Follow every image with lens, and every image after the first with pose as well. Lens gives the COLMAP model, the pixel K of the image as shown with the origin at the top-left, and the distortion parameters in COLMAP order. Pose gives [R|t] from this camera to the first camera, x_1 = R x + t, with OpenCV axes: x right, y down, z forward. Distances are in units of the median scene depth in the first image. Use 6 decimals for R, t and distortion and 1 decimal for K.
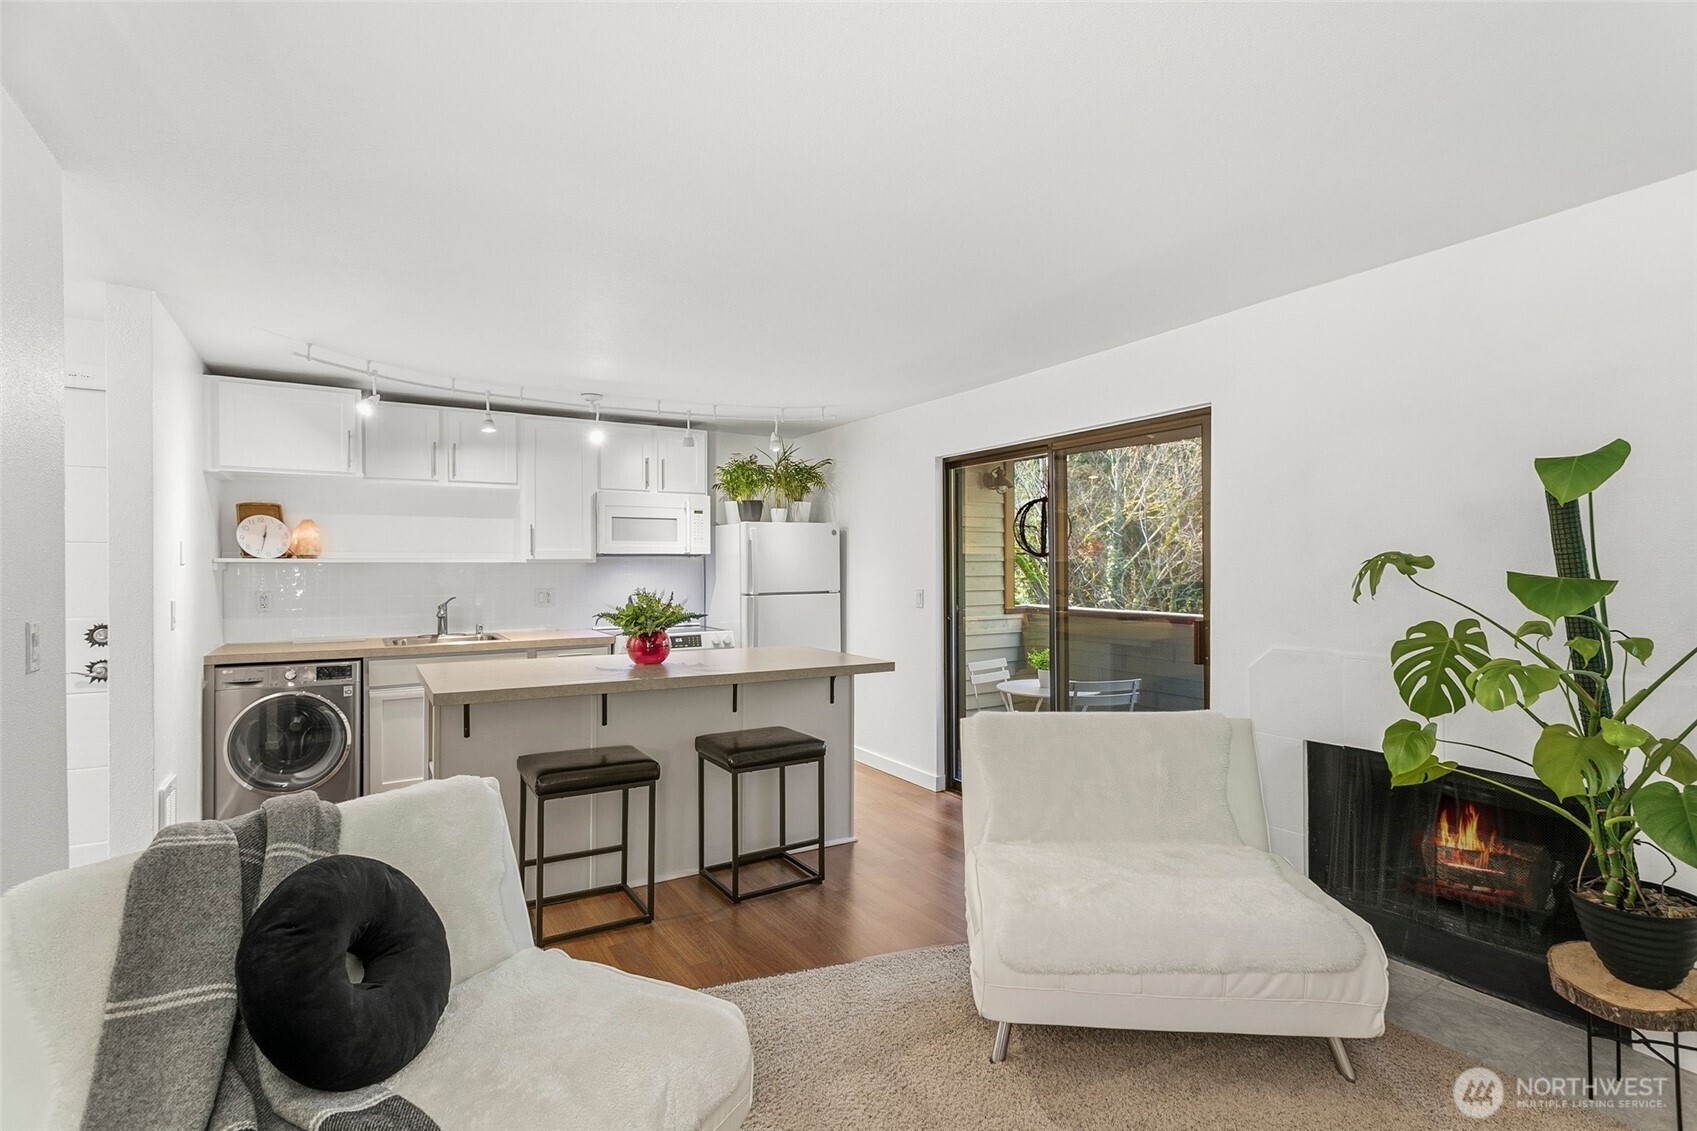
lens RADIAL K [[798.5, 0, 849.9], [0, 798.5, 573.6], [0, 0, 1]] dist [-0.001740, 0.001709]
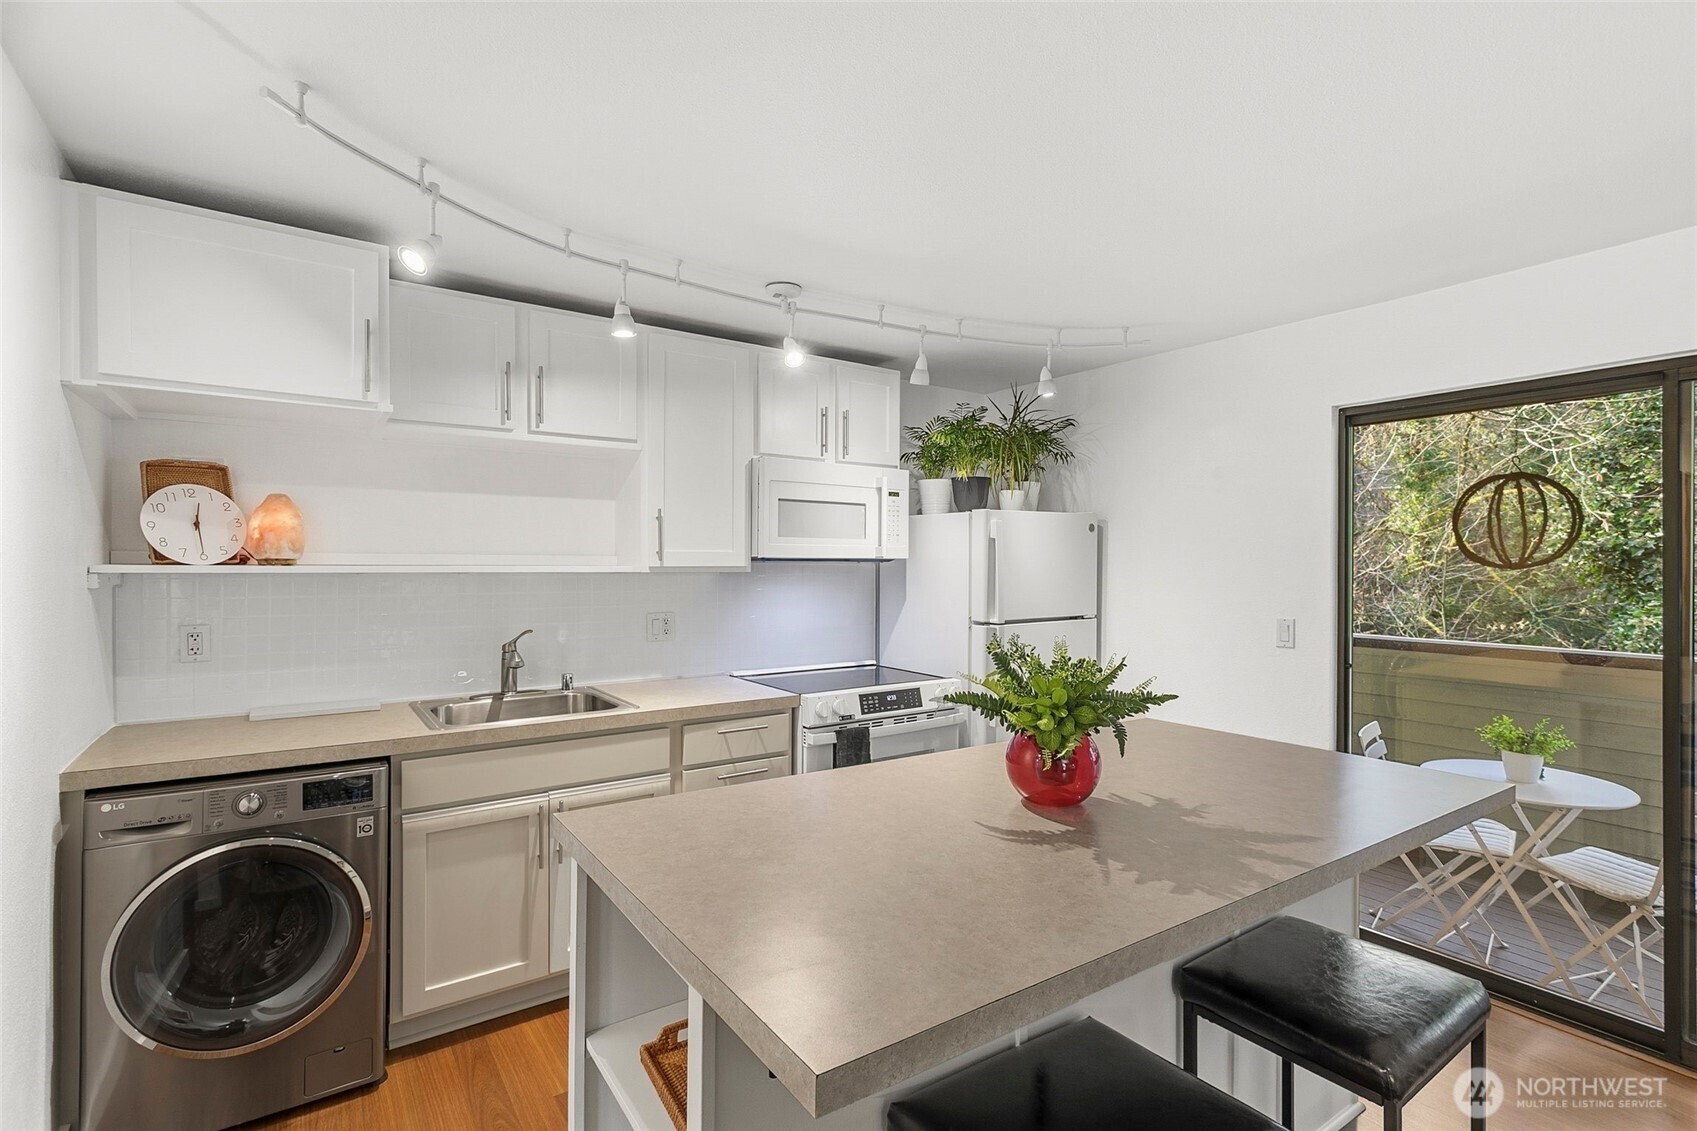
lens RADIAL K [[798.5, 0, 855.0], [0, 798.5, 574.0], [0, 0, 1]] dist [-0.001740, 0.001709]
pose [[0.998402, 0.005738, 0.056221, -0.318498], [-0.005879, 0.999980, 0.002346, -0.016596], [-0.056207, -0.002673, 0.998416, 0.435796]]
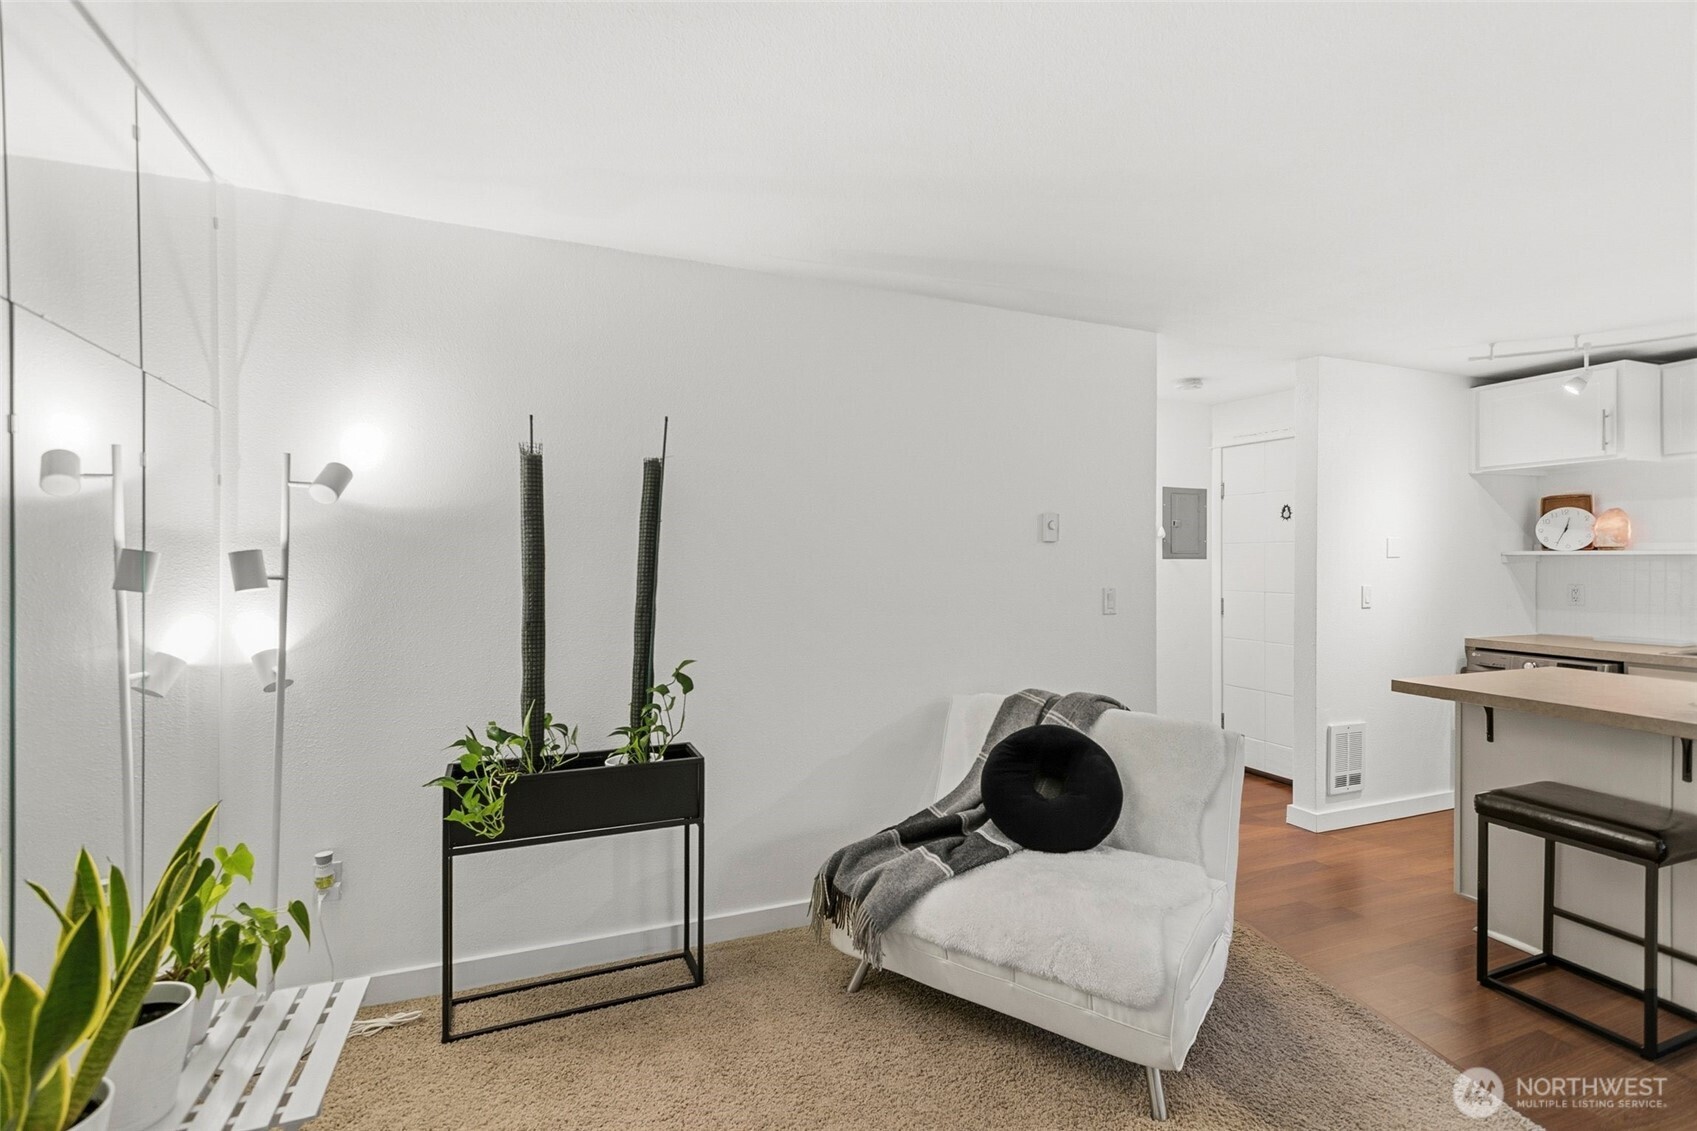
lens RADIAL K [[798.5, 0, 847.5], [0, 798.5, 580.3], [0, 0, 1]] dist [-0.001740, 0.001709]
pose [[-0.175133, 0.025187, -0.984222, 0.396604], [-0.008075, 0.999602, 0.027017, -0.002207], [0.984512, 0.012679, -0.174860, 0.294634]]
